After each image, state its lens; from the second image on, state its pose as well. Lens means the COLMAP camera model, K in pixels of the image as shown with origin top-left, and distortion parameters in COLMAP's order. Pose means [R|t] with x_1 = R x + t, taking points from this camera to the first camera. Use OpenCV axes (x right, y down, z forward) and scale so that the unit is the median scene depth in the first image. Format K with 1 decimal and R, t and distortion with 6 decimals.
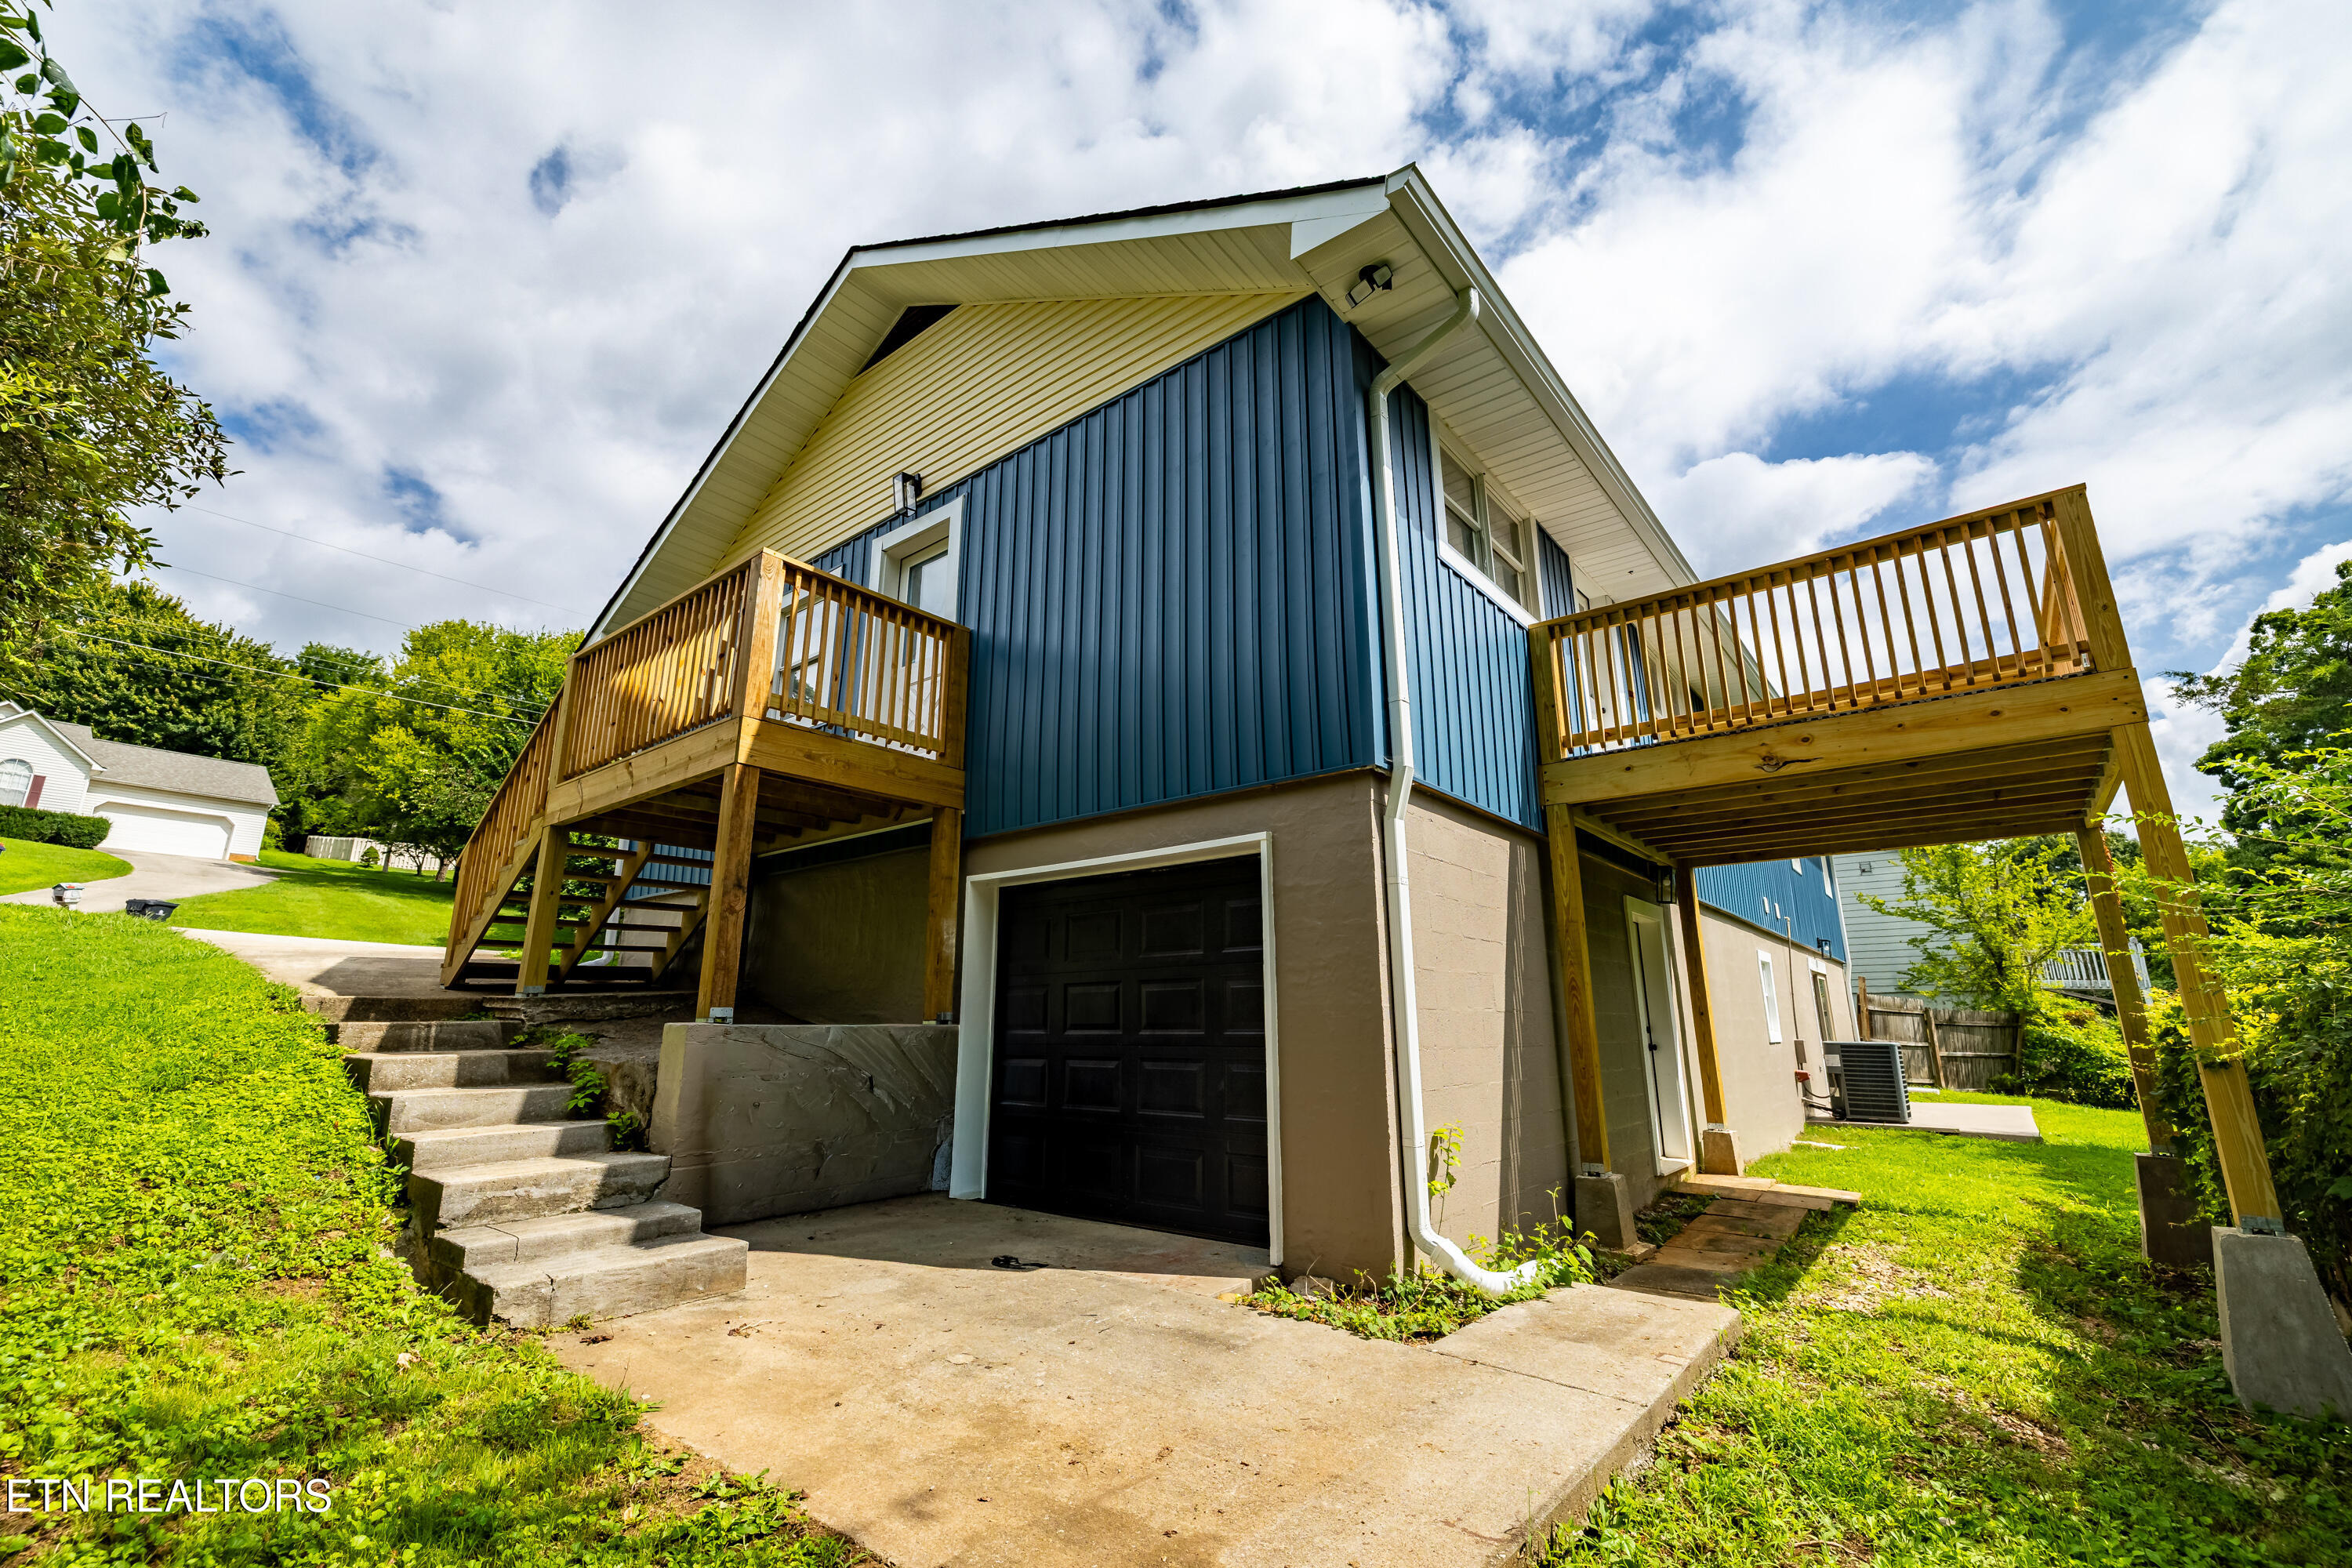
lens RADIAL K [[1003.1, 0, 1155.5], [0, 1003.1, 762.9], [0, 0, 1]] dist [-0.004332, -0.000907]
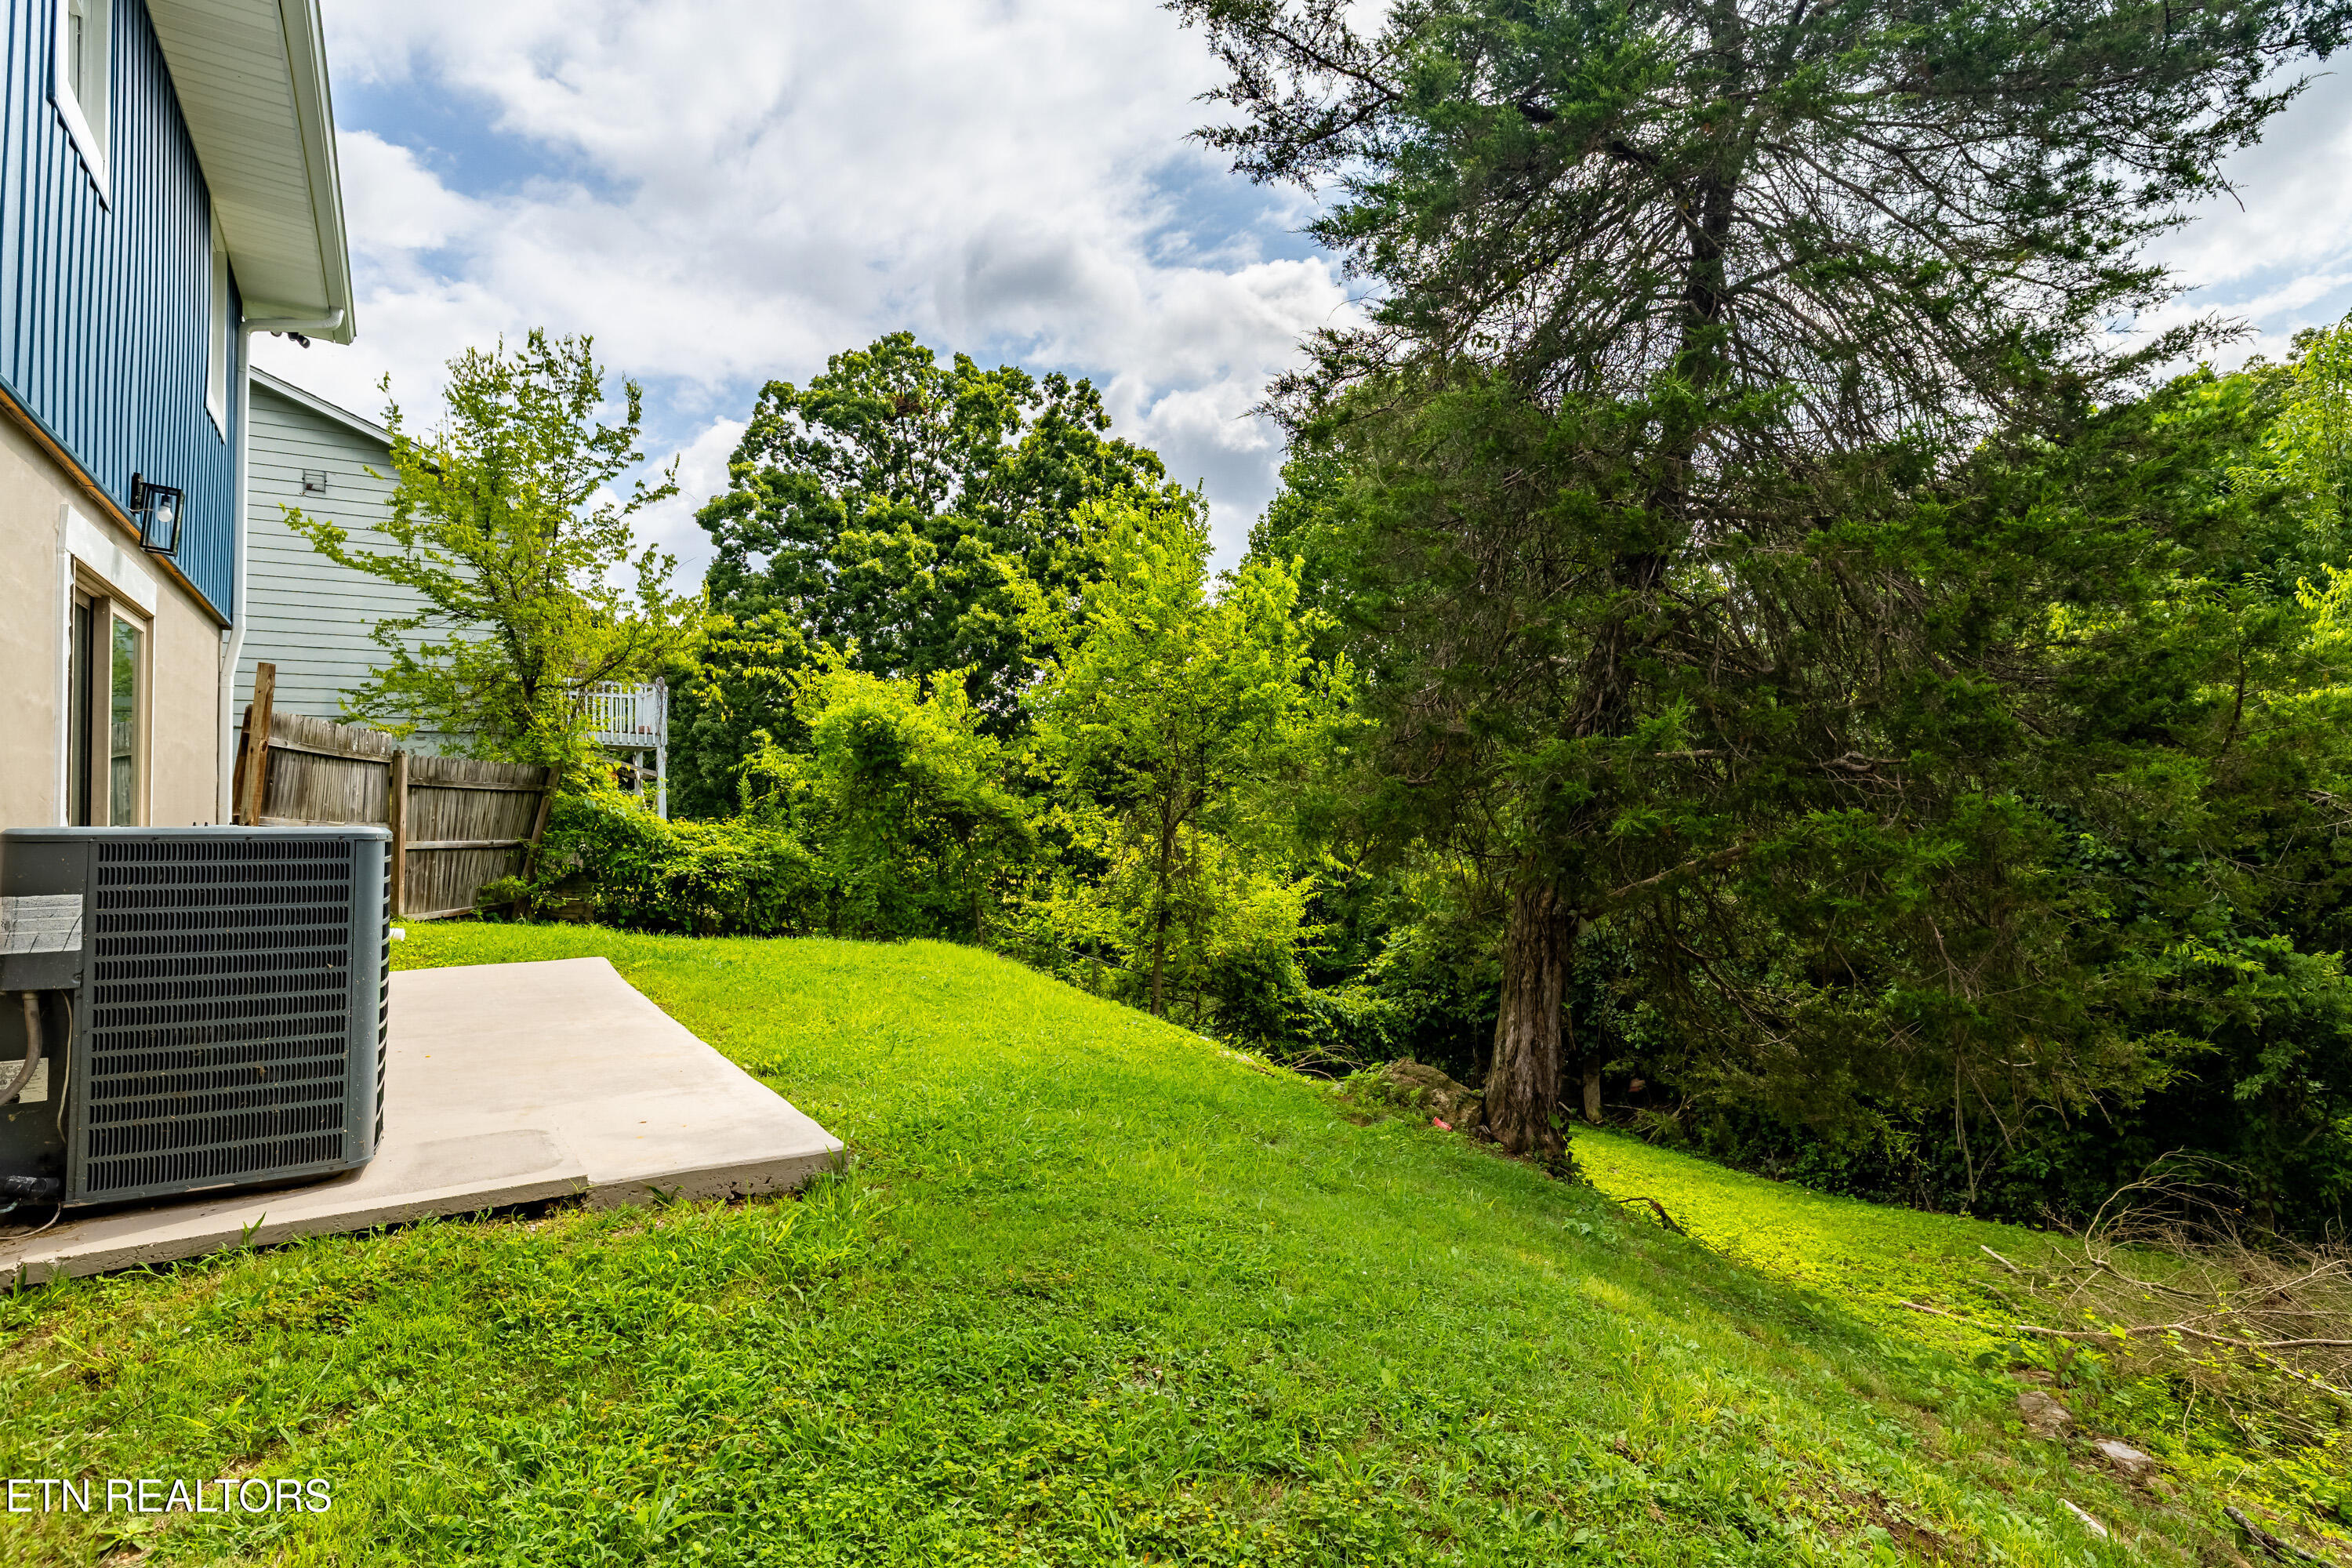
lens RADIAL K [[1185.8, 0, 1165.6], [0, 1185.8, 781.3], [0, 0, 1]] dist [-0.001998, 0.000720]
pose [[0.307909, 0.013205, 0.951324, 0.365278], [-0.238291, 0.969104, 0.063675, 0.142165], [-0.921092, -0.246298, 0.301542, 0.513350]]
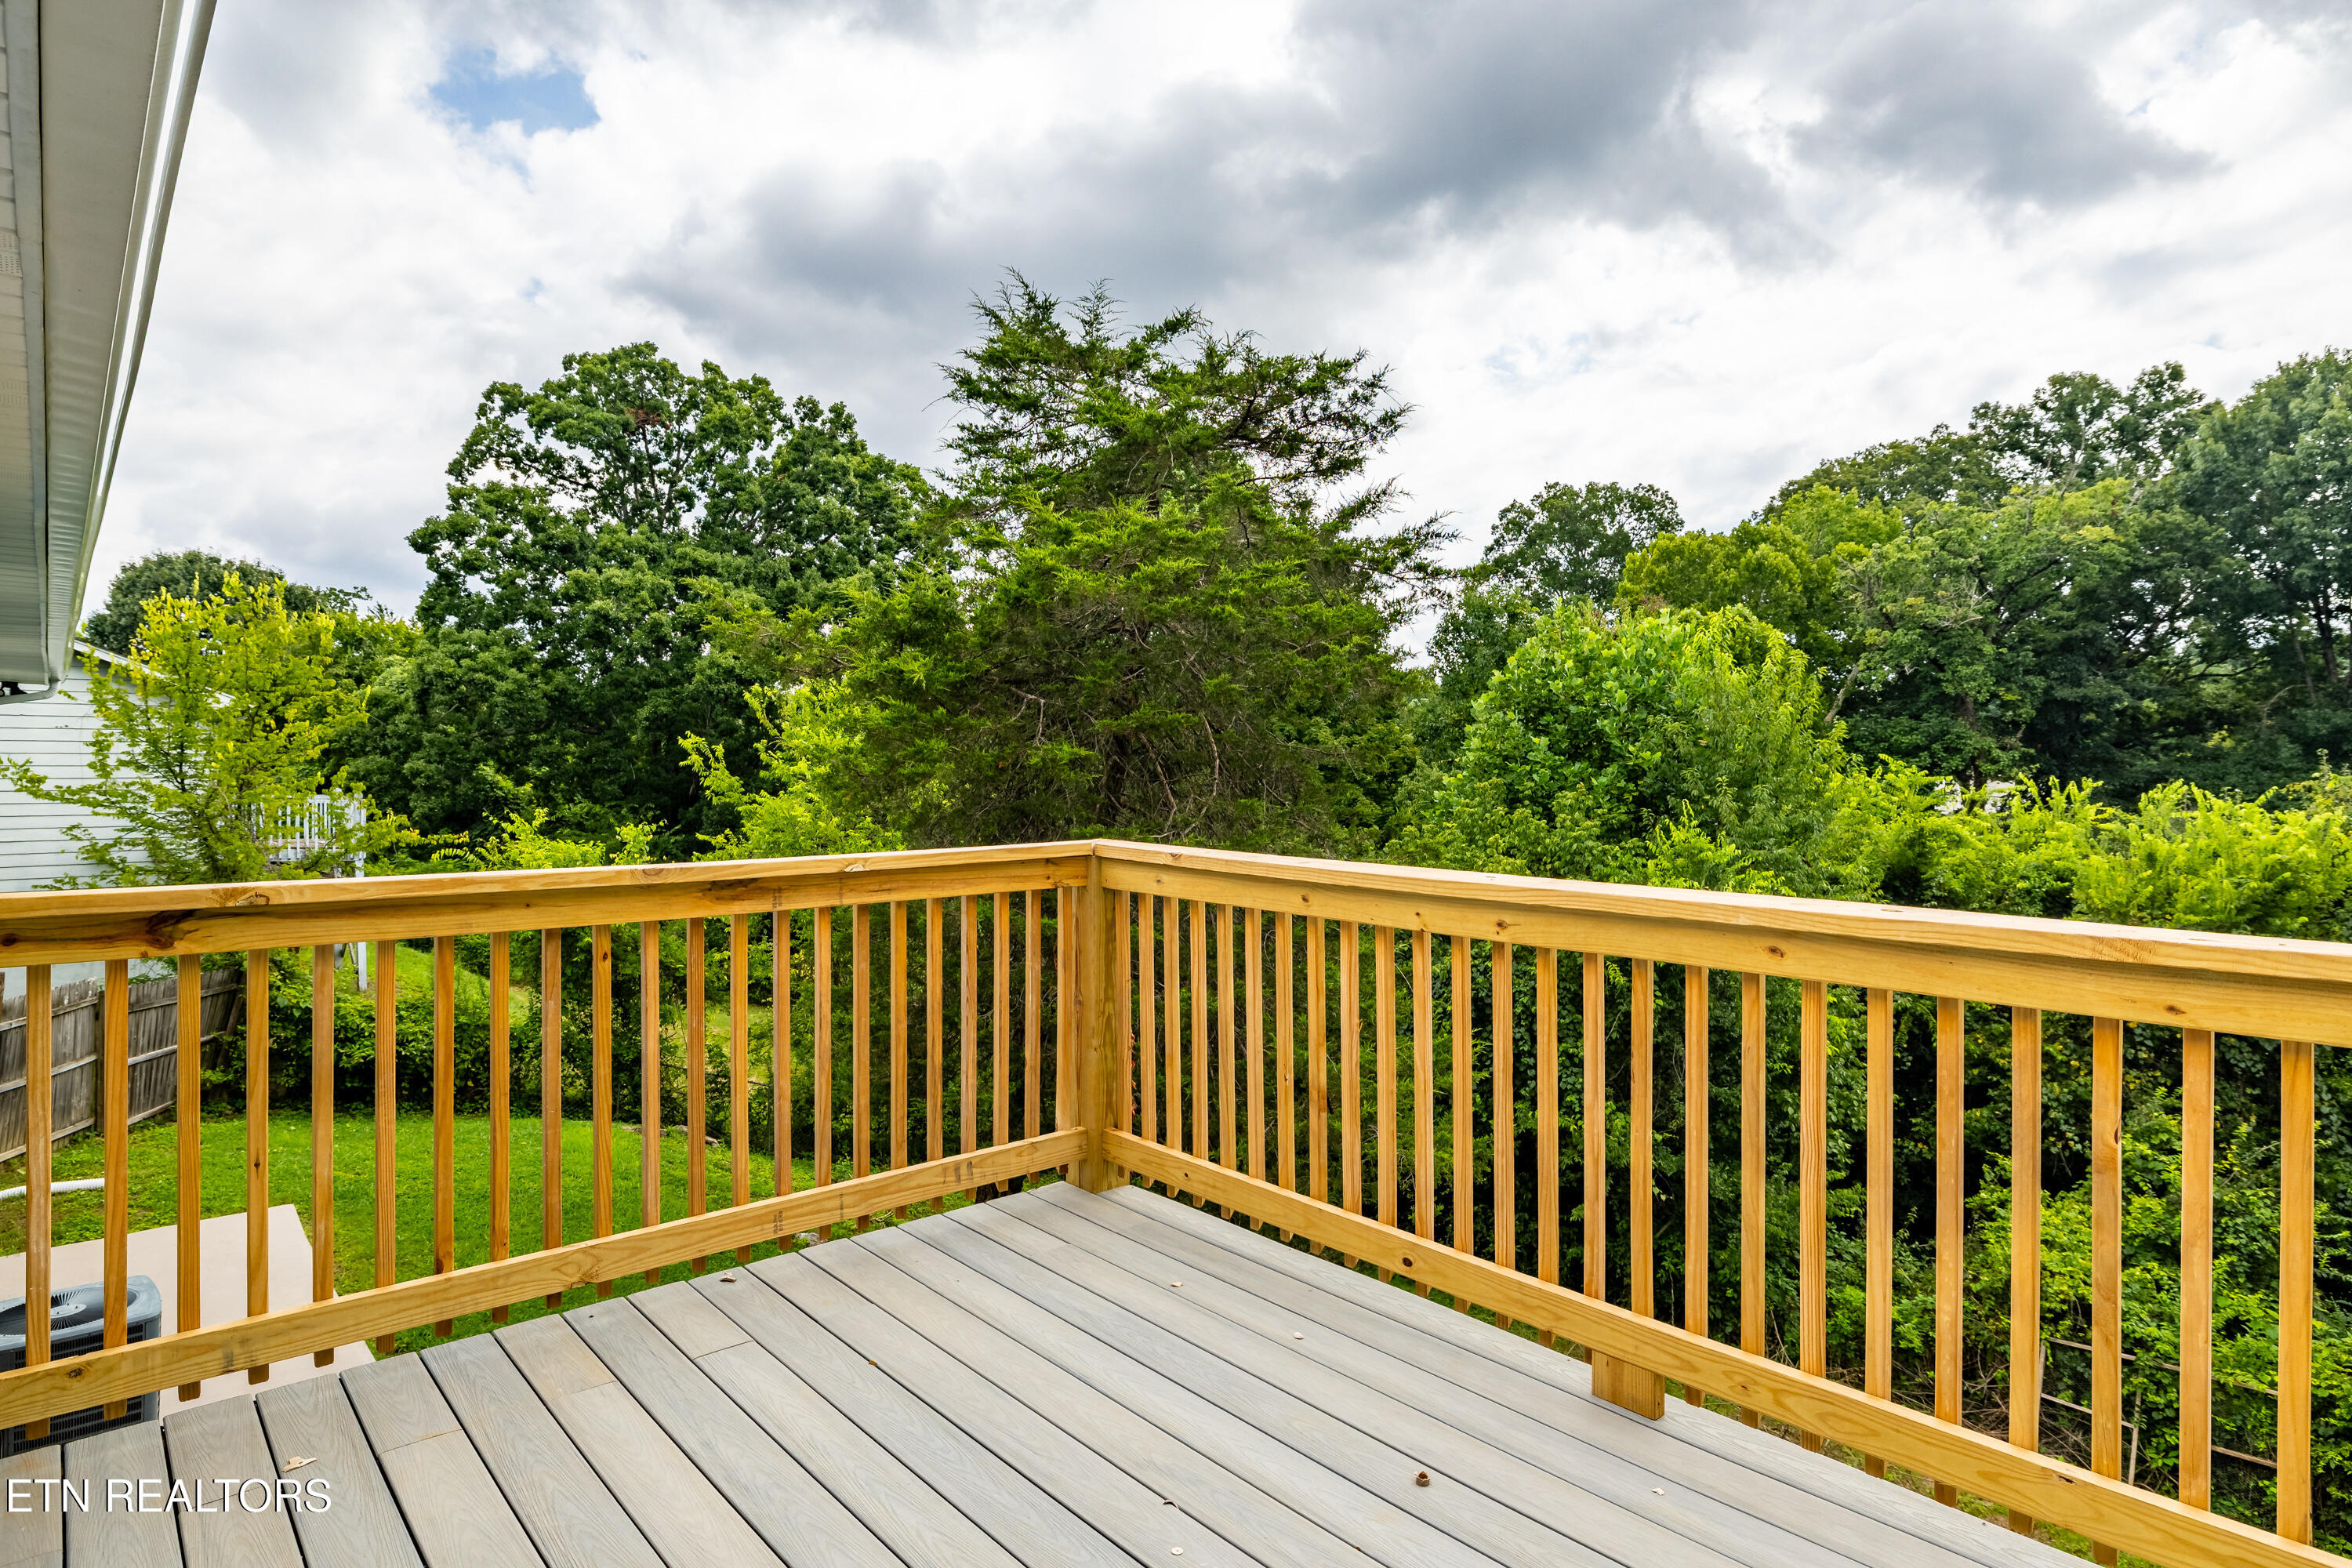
lens RADIAL K [[1280.4, 0, 1163.7], [0, 1280.4, 773.8], [0, 0, 1]] dist [0.004693, -0.000997]
pose [[0.164888, -0.008281, 0.986278, 0.177464], [-0.259858, 0.964271, 0.051540, -0.058758], [-0.951465, -0.264790, 0.156845, 0.377531]]
